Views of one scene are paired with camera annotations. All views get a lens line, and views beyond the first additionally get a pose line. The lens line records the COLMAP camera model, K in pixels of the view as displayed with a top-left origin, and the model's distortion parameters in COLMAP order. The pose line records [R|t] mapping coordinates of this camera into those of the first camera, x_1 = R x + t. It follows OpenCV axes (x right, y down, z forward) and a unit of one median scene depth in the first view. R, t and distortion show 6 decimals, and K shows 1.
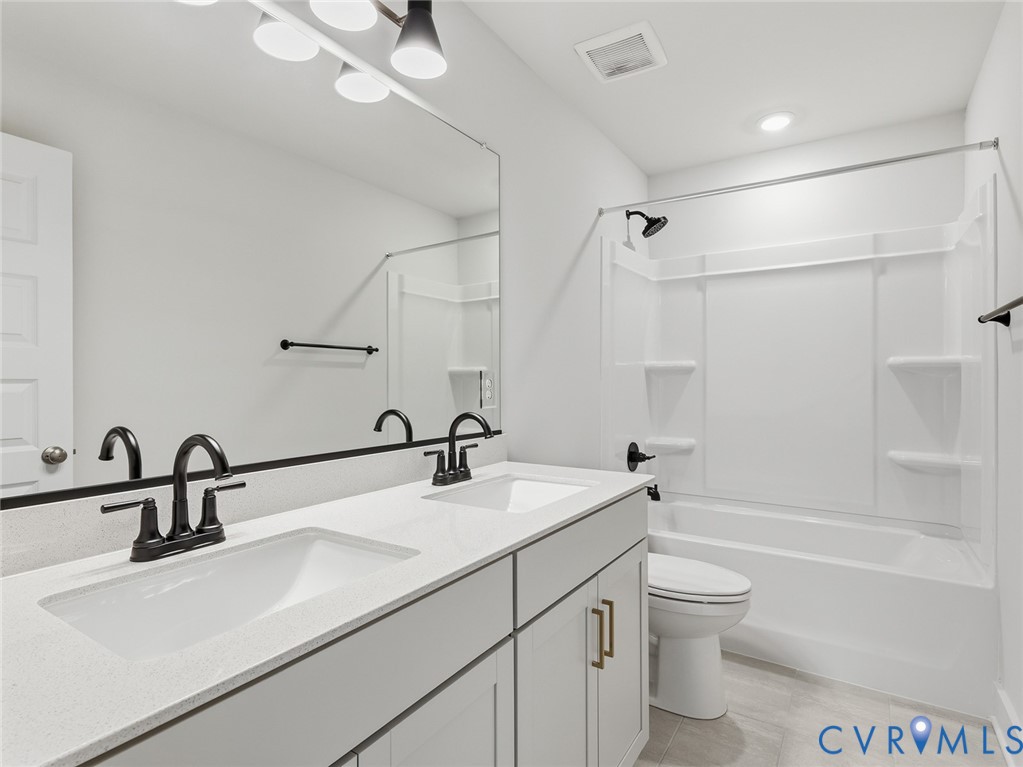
lens RADIAL K [[541.4, 0, 511.5], [0, 541.4, 383.5], [0, 0, 1]] dist [0.029044, -0.000445]
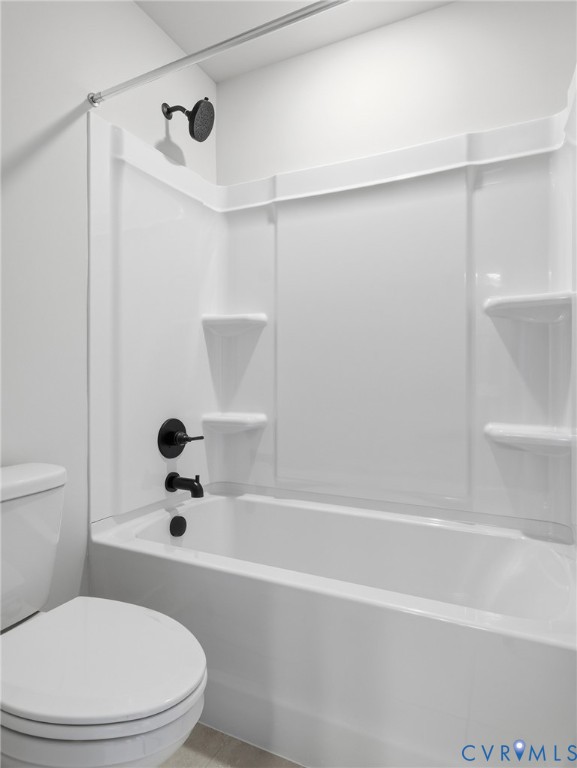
lens RADIAL K [[459.5, 0, 288.5], [0, 459.5, 384.0], [0, 0, 1]] dist [-0.001704, 0.000291]
pose [[0.994352, 0.001245, 0.106125, 0.320876], [-0.001364, 0.999999, 0.001048, 0.061691], [-0.106124, -0.001187, 0.994352, 0.368703]]
